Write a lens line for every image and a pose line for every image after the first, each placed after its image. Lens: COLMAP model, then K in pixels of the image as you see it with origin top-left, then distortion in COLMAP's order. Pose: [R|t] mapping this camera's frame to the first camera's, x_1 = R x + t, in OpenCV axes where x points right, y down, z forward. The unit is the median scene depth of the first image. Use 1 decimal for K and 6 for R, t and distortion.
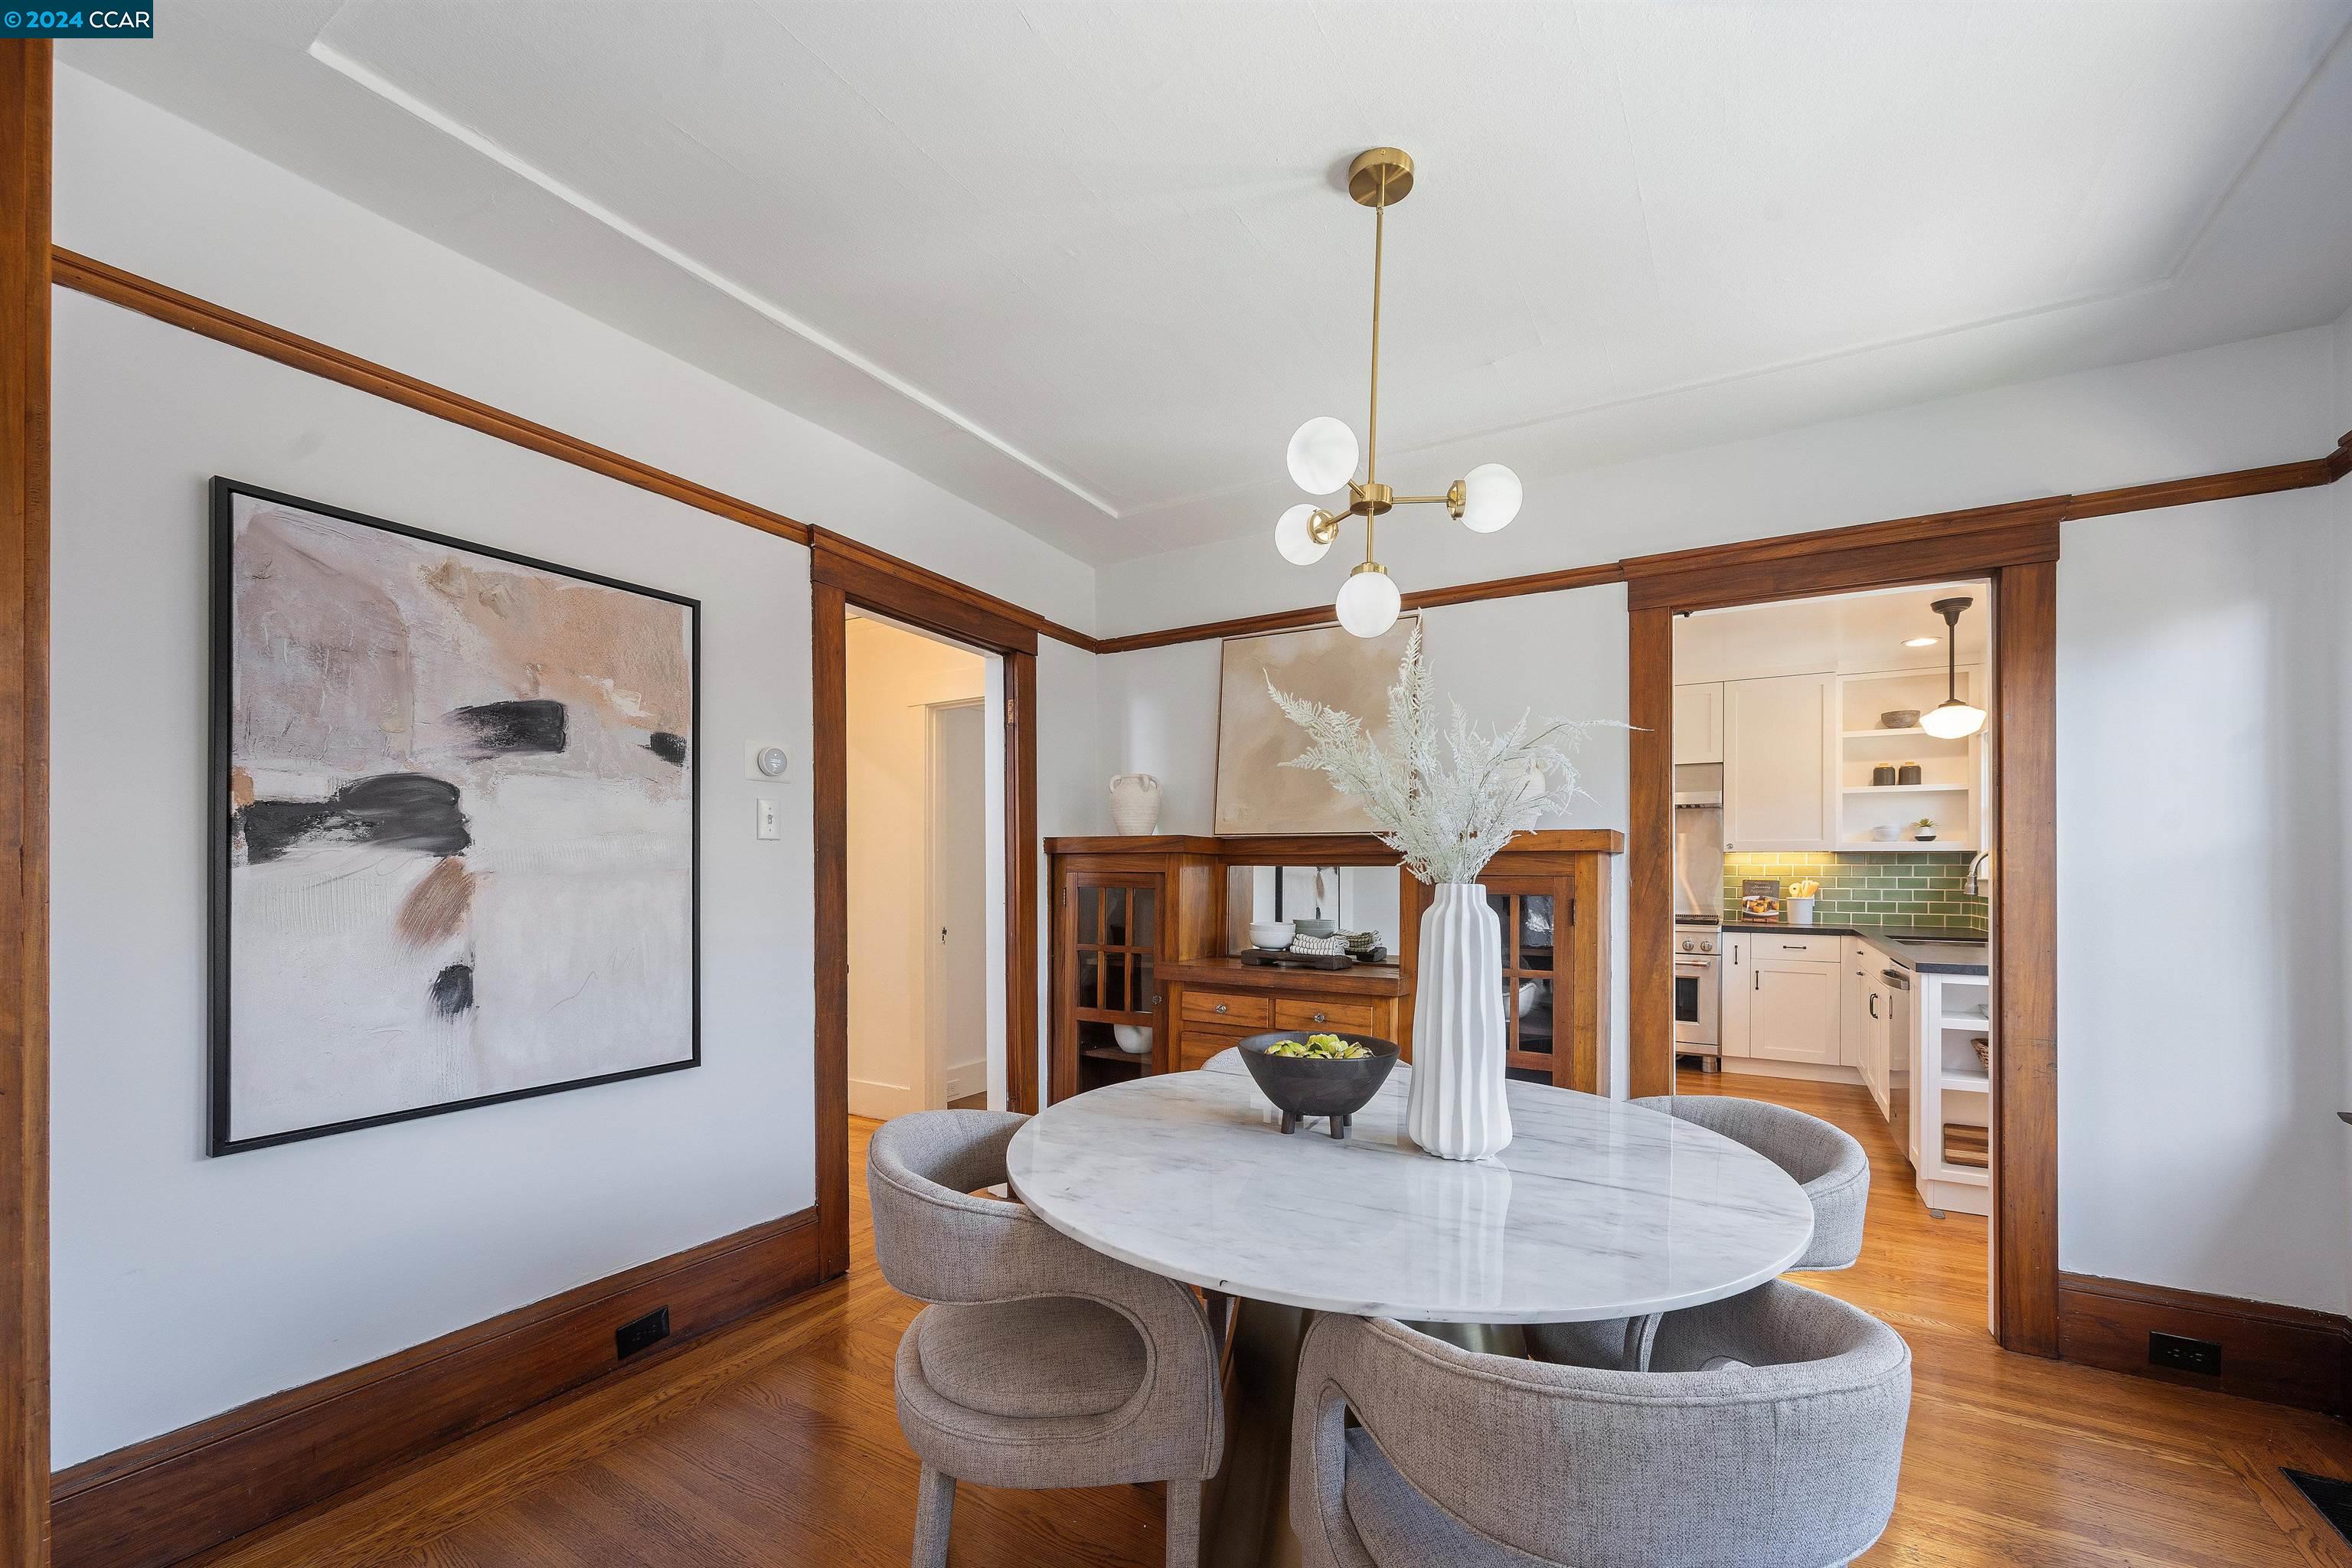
lens RADIAL K [[945.7, 0, 1189.2], [0, 945.7, 869.5], [0, 0, 1]] dist [-0.001490, 0.000831]
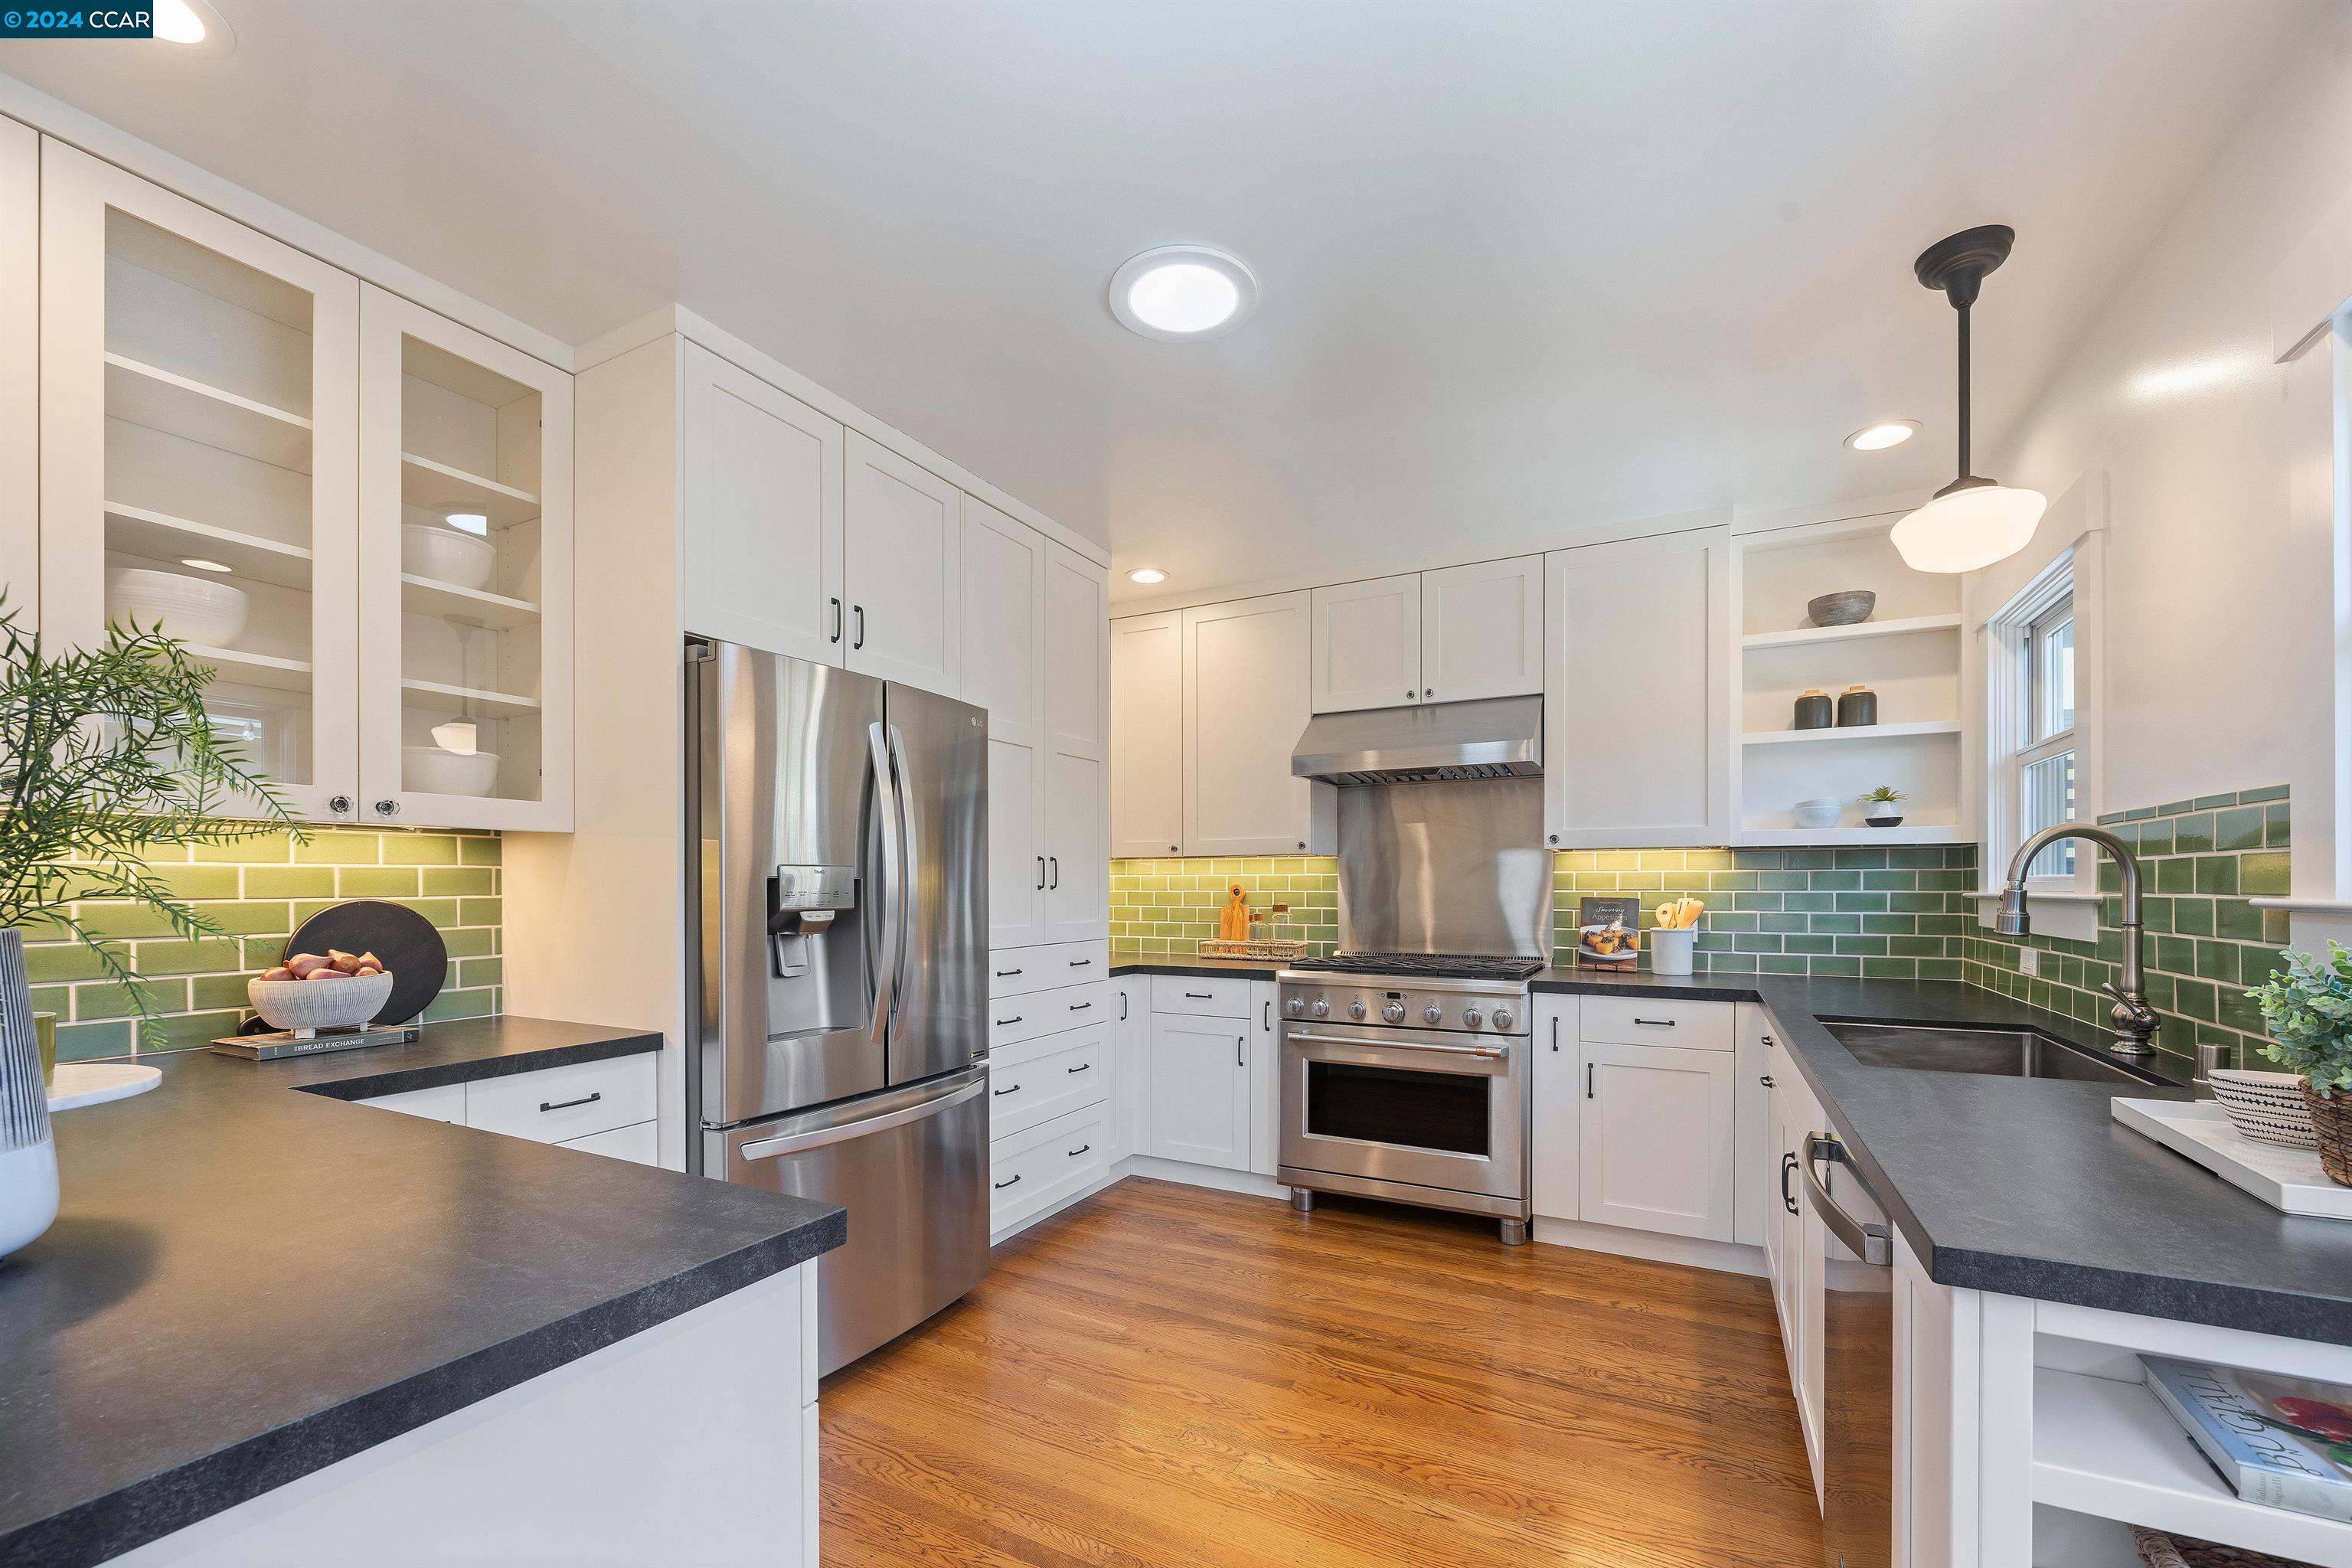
lens RADIAL K [[946.6, 0, 1203.3], [0, 946.6, 889.9], [0, 0, 1]] dist [-0.000531, -0.000125]
pose [[0.998124, -0.006027, 0.060920, 0.576078], [0.005598, 0.999958, 0.007209, 0.001405], [-0.060961, -0.006855, 0.998117, 0.782430]]
